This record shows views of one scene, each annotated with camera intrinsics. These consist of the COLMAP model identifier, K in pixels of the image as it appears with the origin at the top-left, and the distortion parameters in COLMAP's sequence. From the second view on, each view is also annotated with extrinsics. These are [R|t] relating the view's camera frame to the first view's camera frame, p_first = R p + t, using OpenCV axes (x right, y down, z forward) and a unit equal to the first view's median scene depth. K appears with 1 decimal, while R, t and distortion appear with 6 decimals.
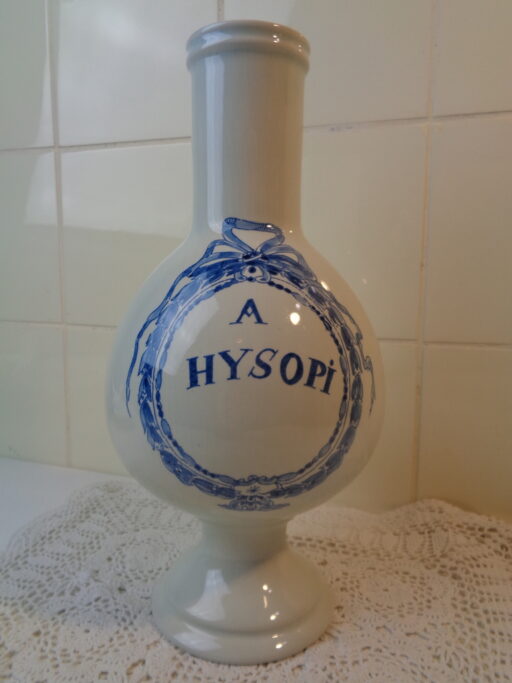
lens RADIAL K [[509.2, 0, 254.0], [0, 509.2, 341.3], [0, 0, 1]] dist [-0.003346, -0.016068]
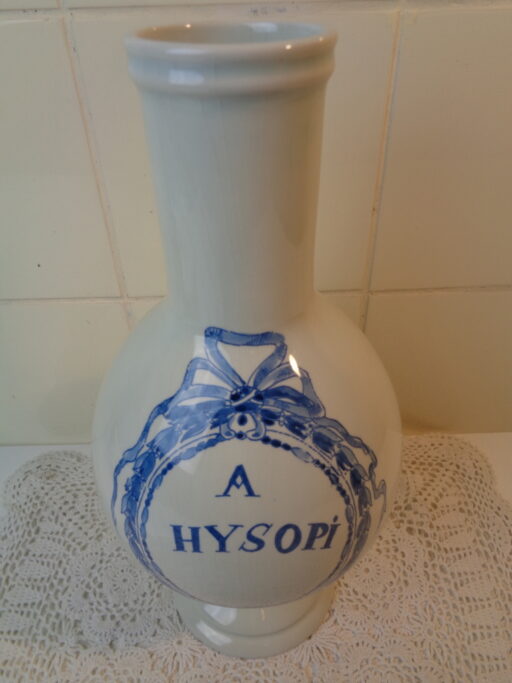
lens RADIAL K [[509.2, 0, 258.9], [0, 509.2, 339.7], [0, 0, 1]] dist [-0.003346, -0.016068]
pose [[0.998284, 0.008373, -0.057959, 0.068246], [0.021409, 0.869030, 0.494296, -0.651699], [0.054507, -0.494689, 0.867359, 0.381713]]
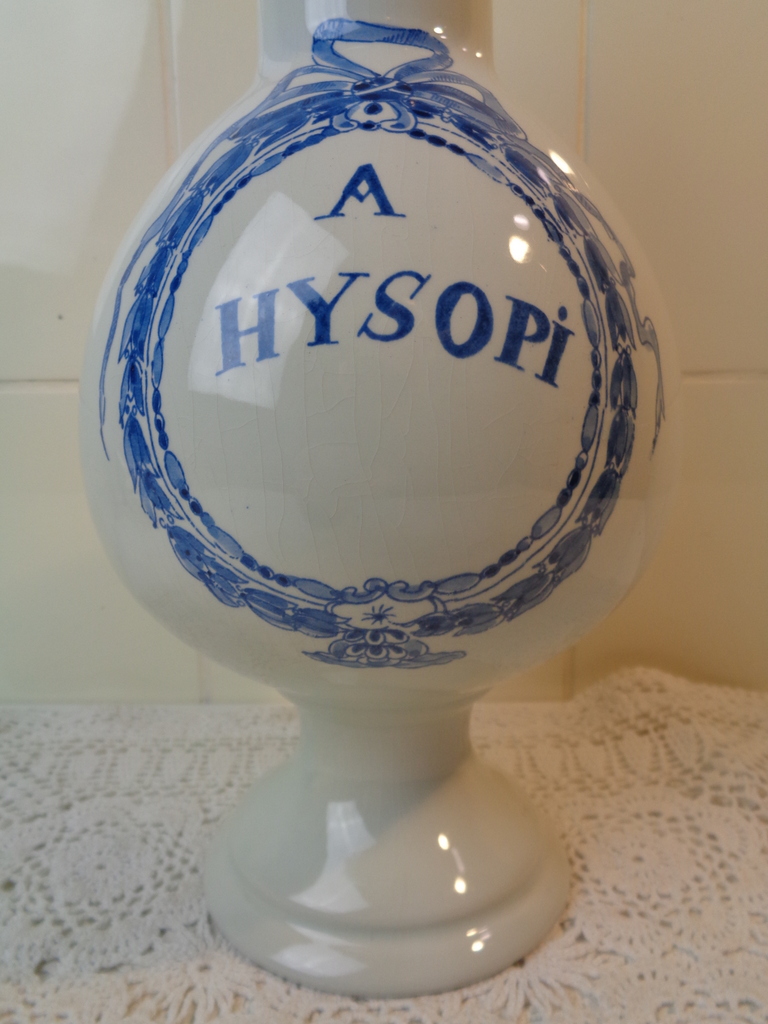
lens RADIAL K [[763.5, 0, 386.0], [0, 763.5, 512.5], [0, 0, 1]] dist [-0.003346, -0.016068]
pose [[0.996940, -0.010179, -0.077508, 0.054248], [0.013972, 0.998723, 0.048548, 0.170312], [0.076915, -0.049483, 0.995809, 0.353898]]
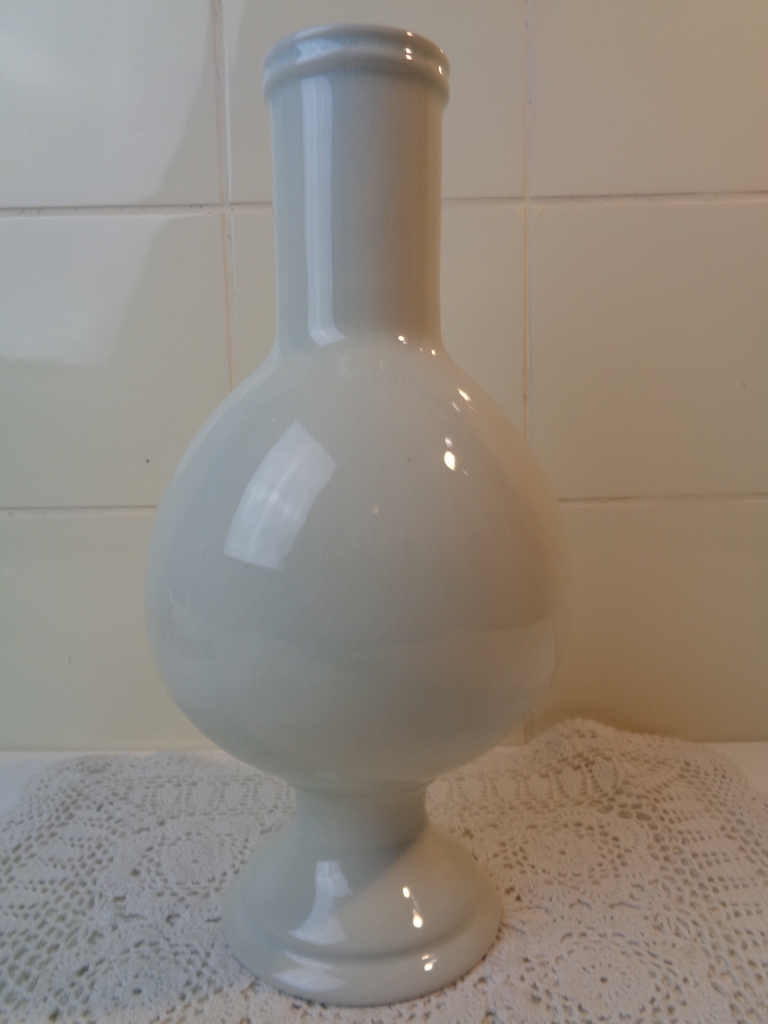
lens RADIAL K [[763.5, 0, 384.1], [0, 763.5, 516.2], [0, 0, 1]] dist [-0.003346, -0.016068]
pose [[0.997465, -0.019059, -0.068559, 0.073124], [0.018449, 0.999784, -0.009520, 0.037944], [0.068726, 0.008231, 0.997602, -0.141002]]
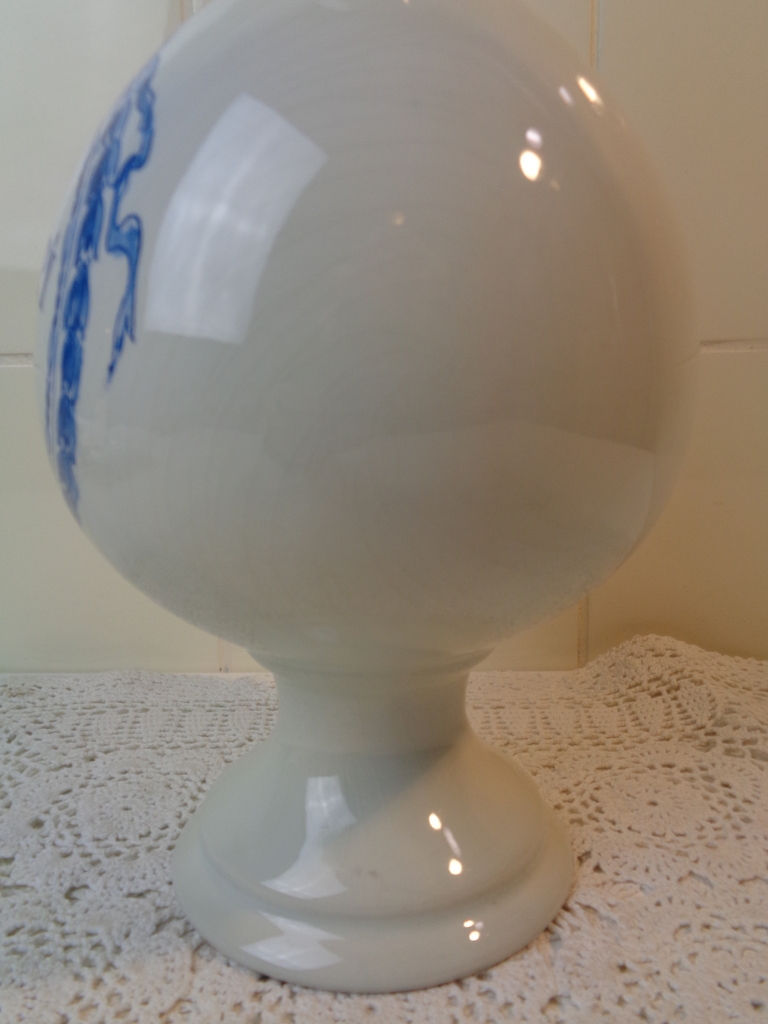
lens RADIAL K [[763.5, 0, 383.1], [0, 763.5, 515.3], [0, 0, 1]] dist [-0.003346, -0.016068]
pose [[0.995811, -0.012327, -0.090603, 0.040636], [0.015480, 0.999296, 0.034184, 0.254305], [0.090118, -0.035444, 0.995300, 0.322095]]
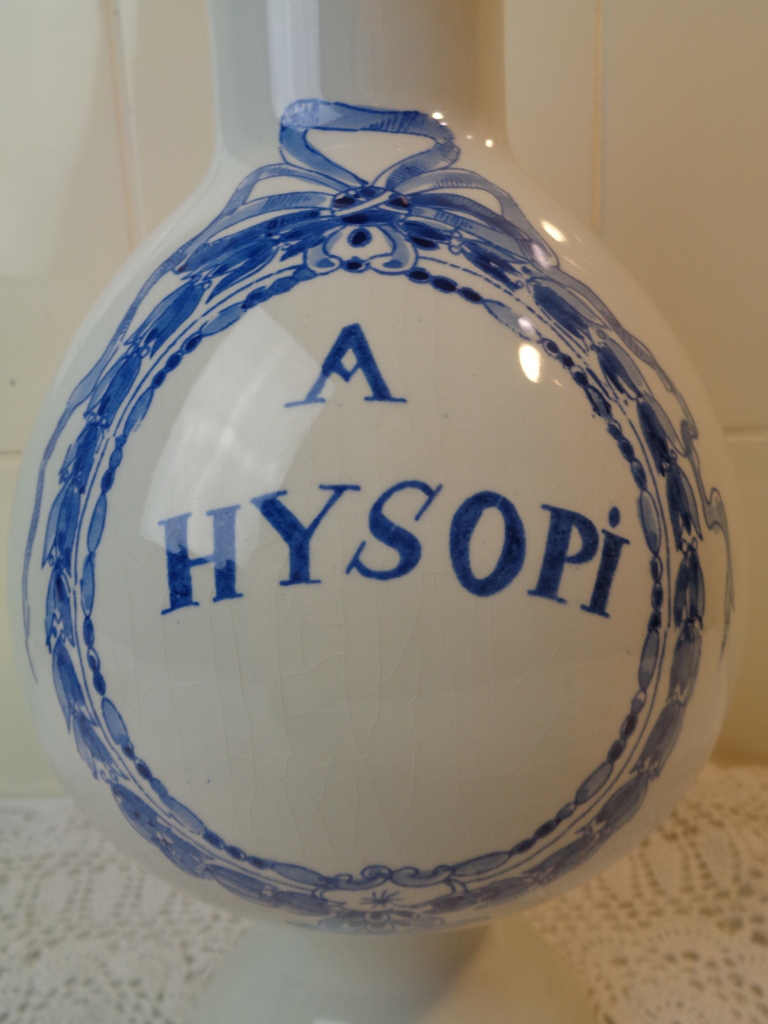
lens RADIAL K [[763.5, 0, 379.6], [0, 763.5, 514.0], [0, 0, 1]] dist [-0.003346, -0.016068]
pose [[0.996567, -0.027634, -0.078038, 0.043120], [0.034719, 0.995251, 0.090945, -0.008128], [0.075154, -0.093342, 0.992794, 0.508893]]
